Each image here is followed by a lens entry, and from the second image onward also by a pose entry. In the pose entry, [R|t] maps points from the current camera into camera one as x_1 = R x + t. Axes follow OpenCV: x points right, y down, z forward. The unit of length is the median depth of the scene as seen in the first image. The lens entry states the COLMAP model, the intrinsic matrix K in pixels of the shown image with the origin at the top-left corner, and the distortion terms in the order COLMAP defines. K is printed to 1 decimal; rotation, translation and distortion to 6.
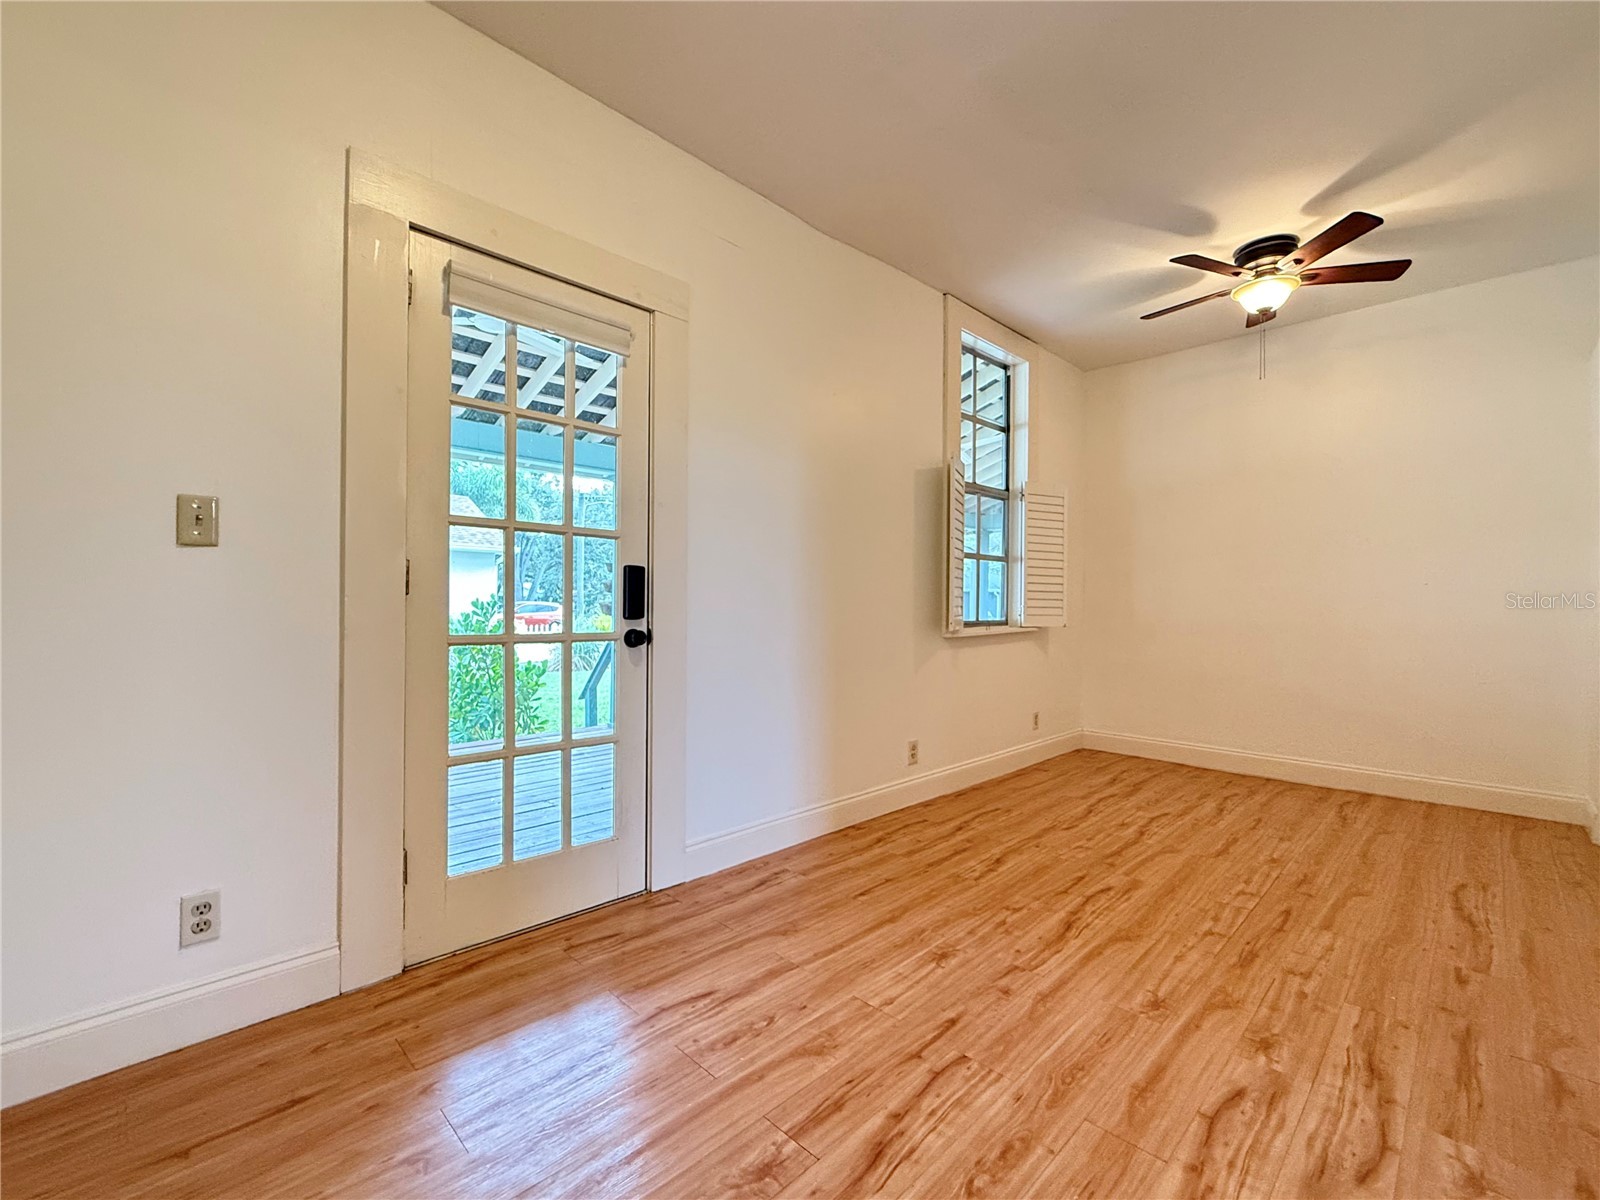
lens RADIAL K [[690.7, 0, 799.0], [0, 690.7, 602.1], [0, 0, 1]] dist [-0.003436, 0.000031]
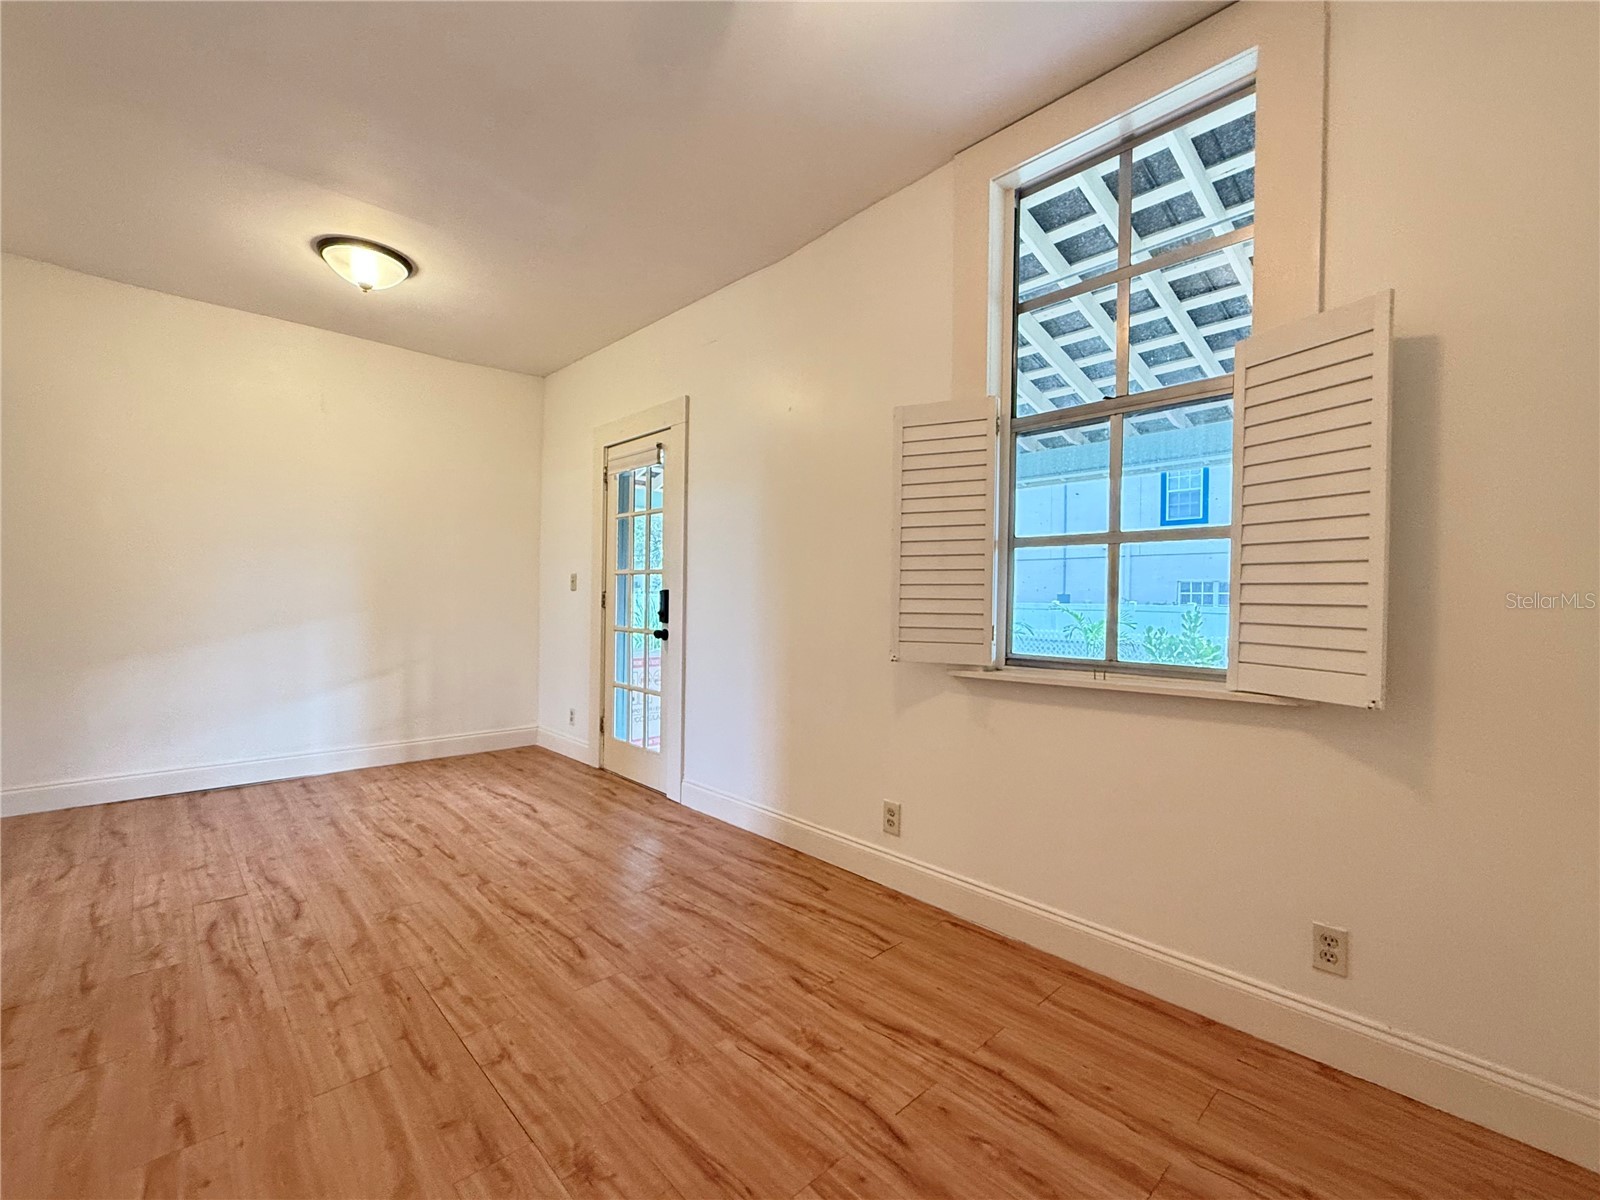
lens RADIAL K [[690.7, 0, 798.8], [0, 690.7, 599.2], [0, 0, 1]] dist [-0.003436, 0.000031]
pose [[-0.026098, -0.006651, -0.999637, 1.456881], [-0.013633, 0.999887, -0.006297, -0.025149], [0.999566, 0.013464, -0.026186, 1.443012]]
